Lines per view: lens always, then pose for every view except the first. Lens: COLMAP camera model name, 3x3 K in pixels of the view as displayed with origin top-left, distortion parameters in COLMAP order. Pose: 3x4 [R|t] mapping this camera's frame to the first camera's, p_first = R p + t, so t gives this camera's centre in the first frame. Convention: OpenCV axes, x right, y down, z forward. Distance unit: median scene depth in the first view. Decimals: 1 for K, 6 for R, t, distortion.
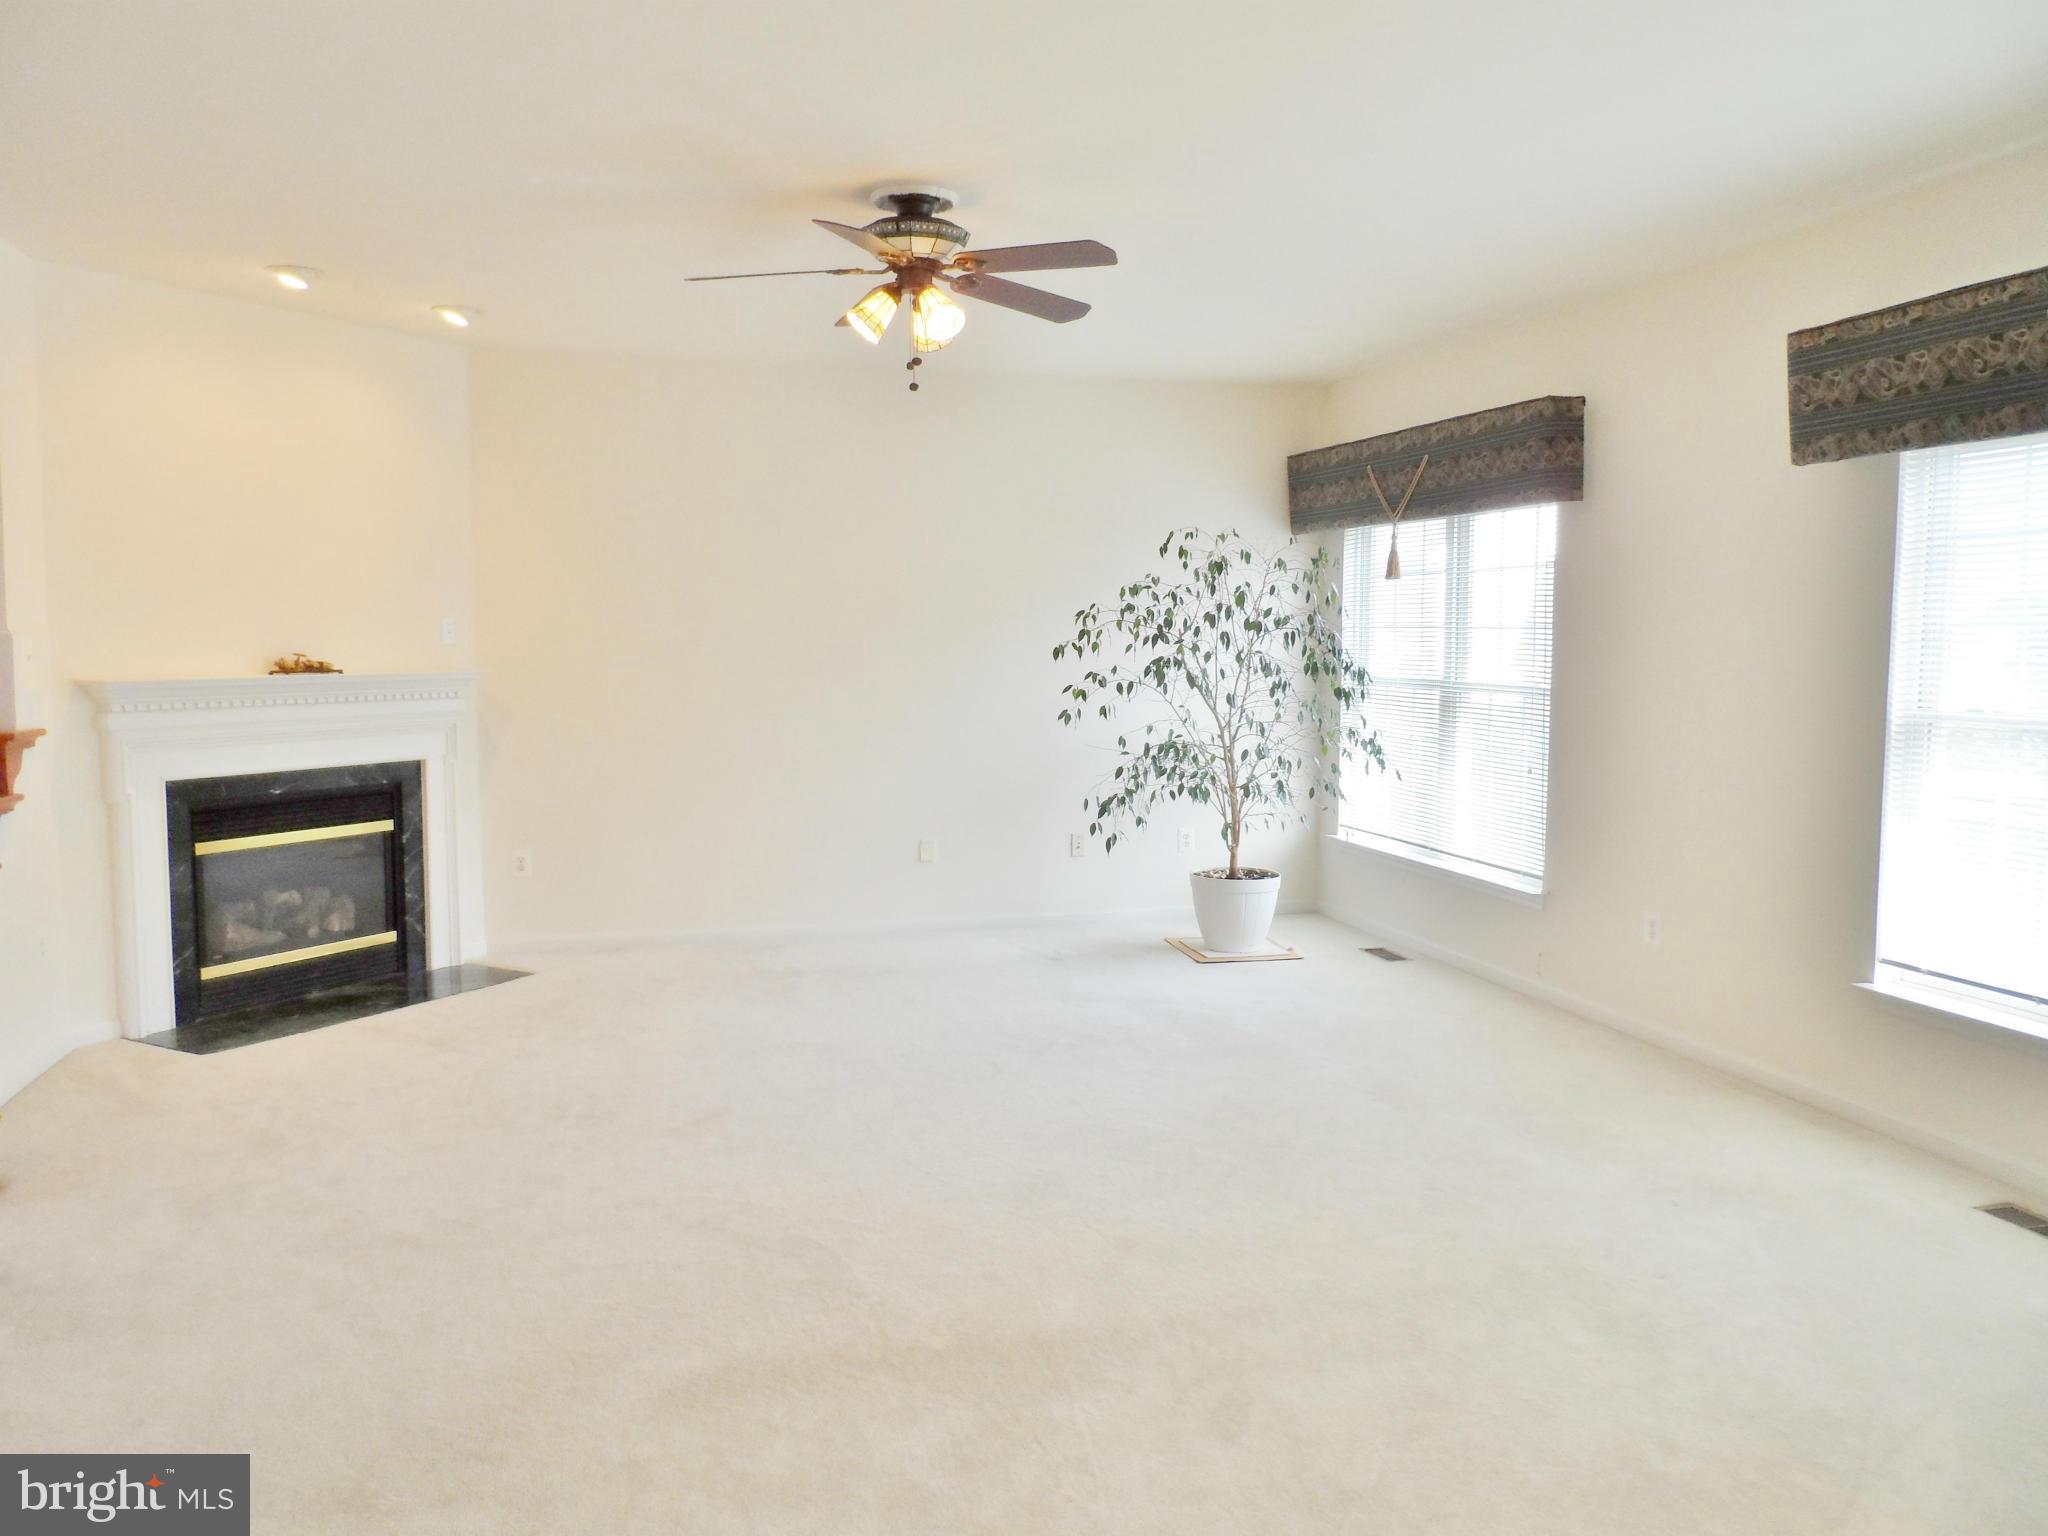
lens RADIAL K [[1560.1, 0, 1024.0], [0, 1560.1, 768.0], [0, 0, 1]] dist [-0.005726, 0.001033]
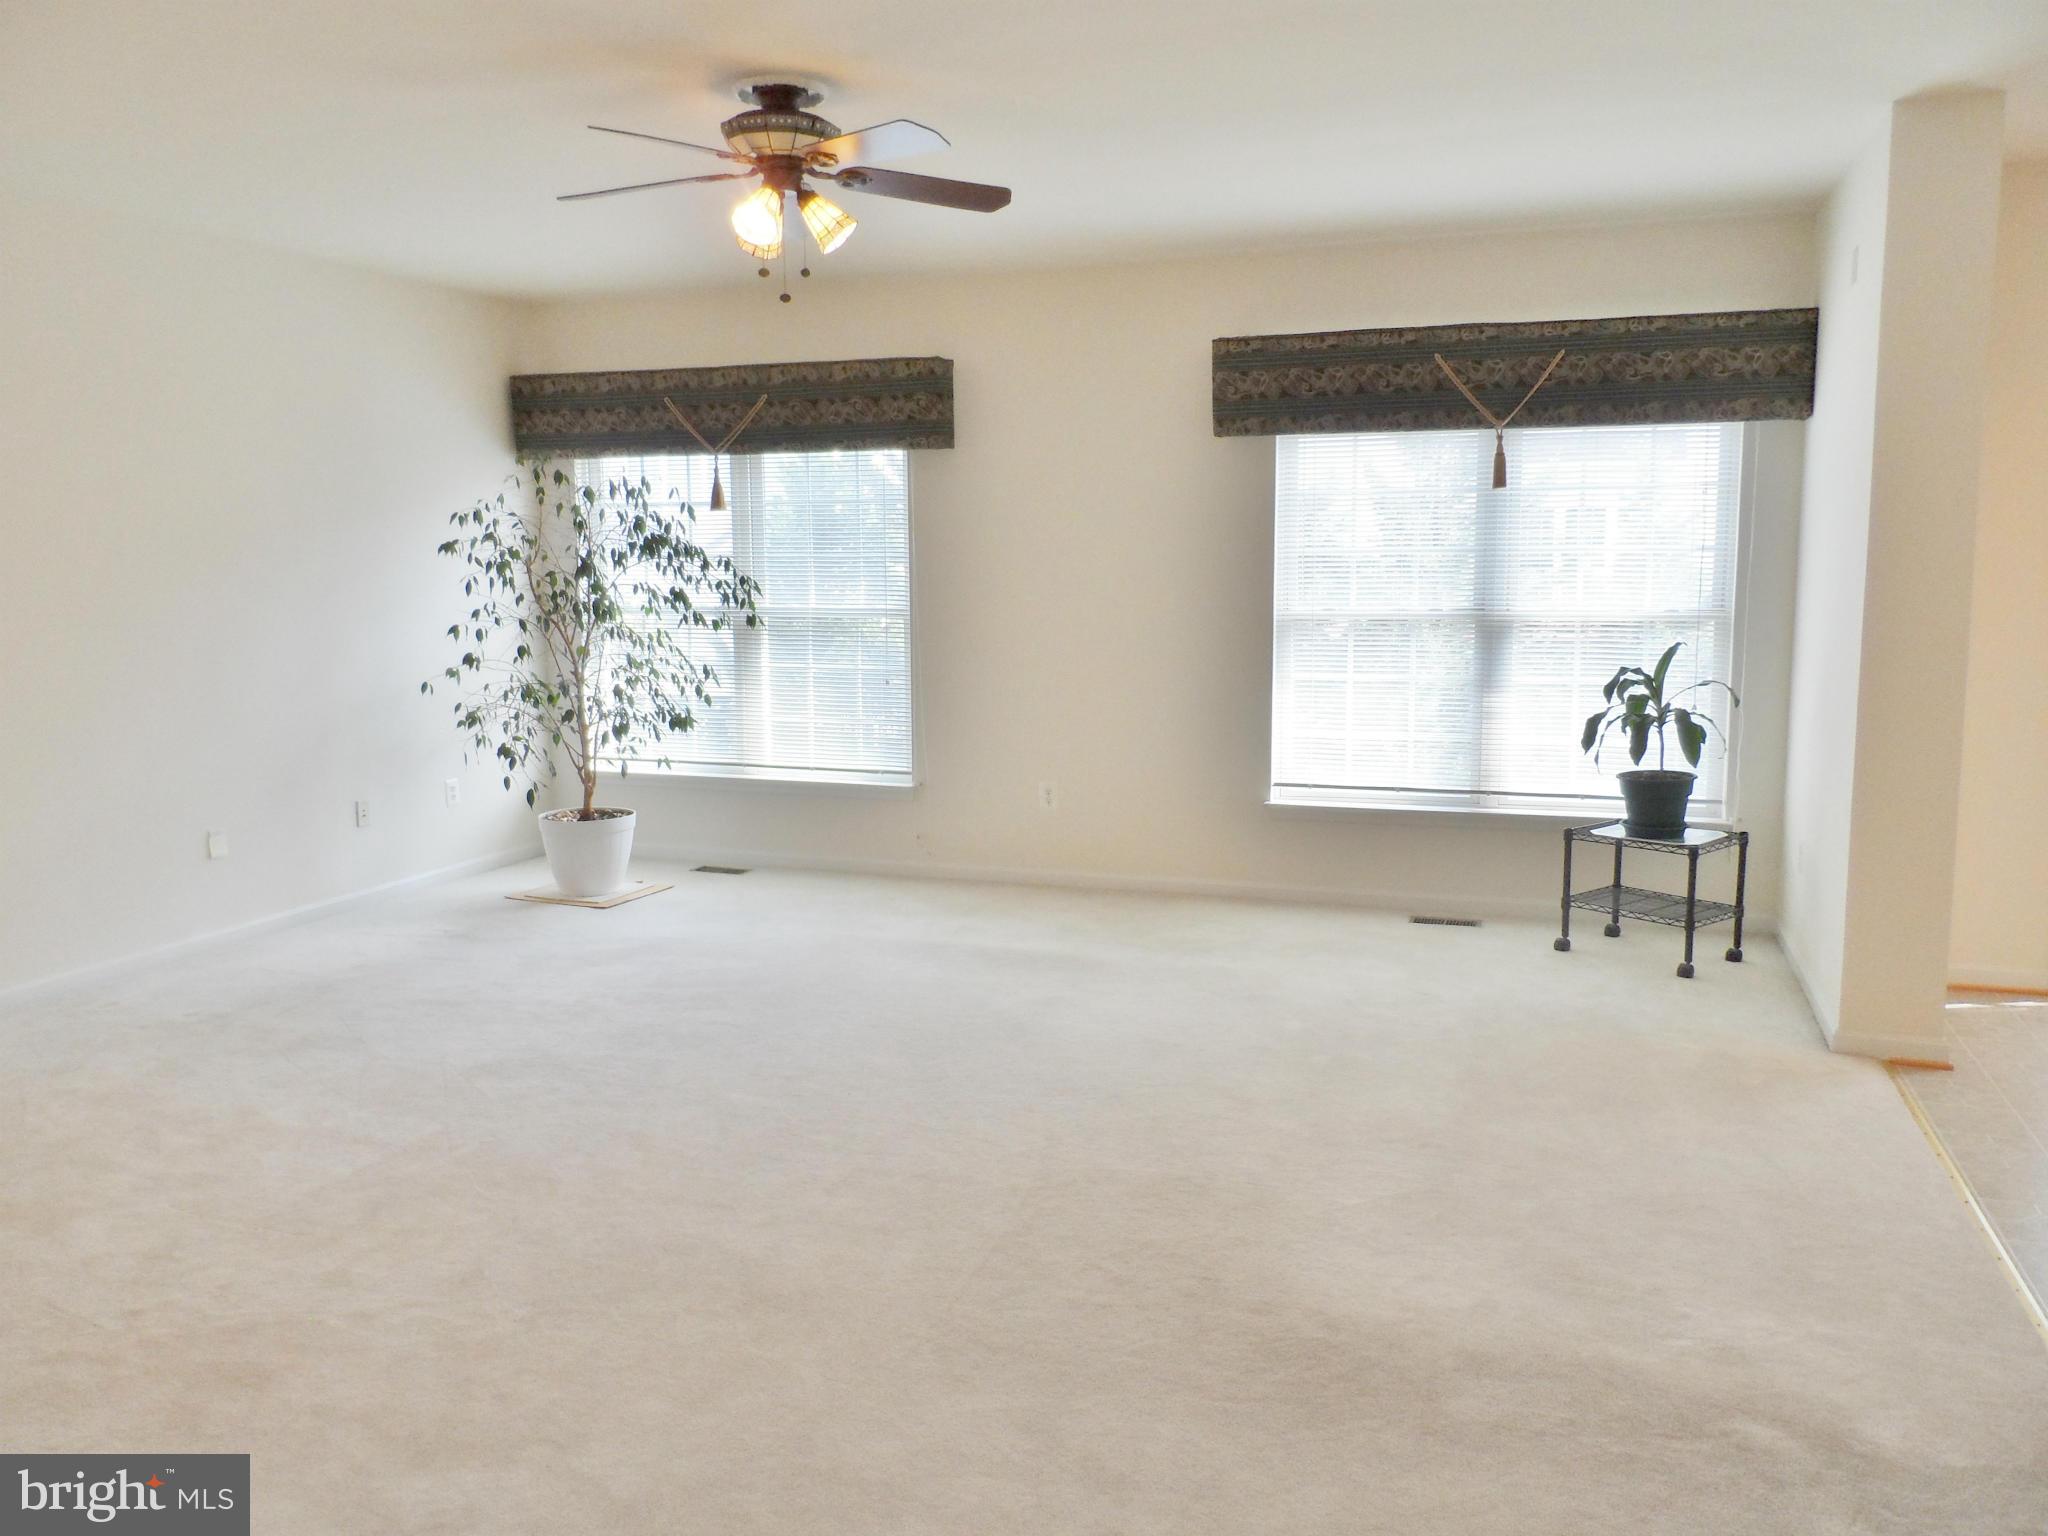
lens RADIAL K [[1560.1, 0, 1024.0], [0, 1560.1, 768.0], [0, 0, 1]] dist [-0.005726, 0.001033]
pose [[0.568372, -0.109679, 0.815428, -0.608237], [0.077780, 0.993799, 0.079456, -0.020411], [-0.819087, 0.018263, 0.573379, 0.281586]]
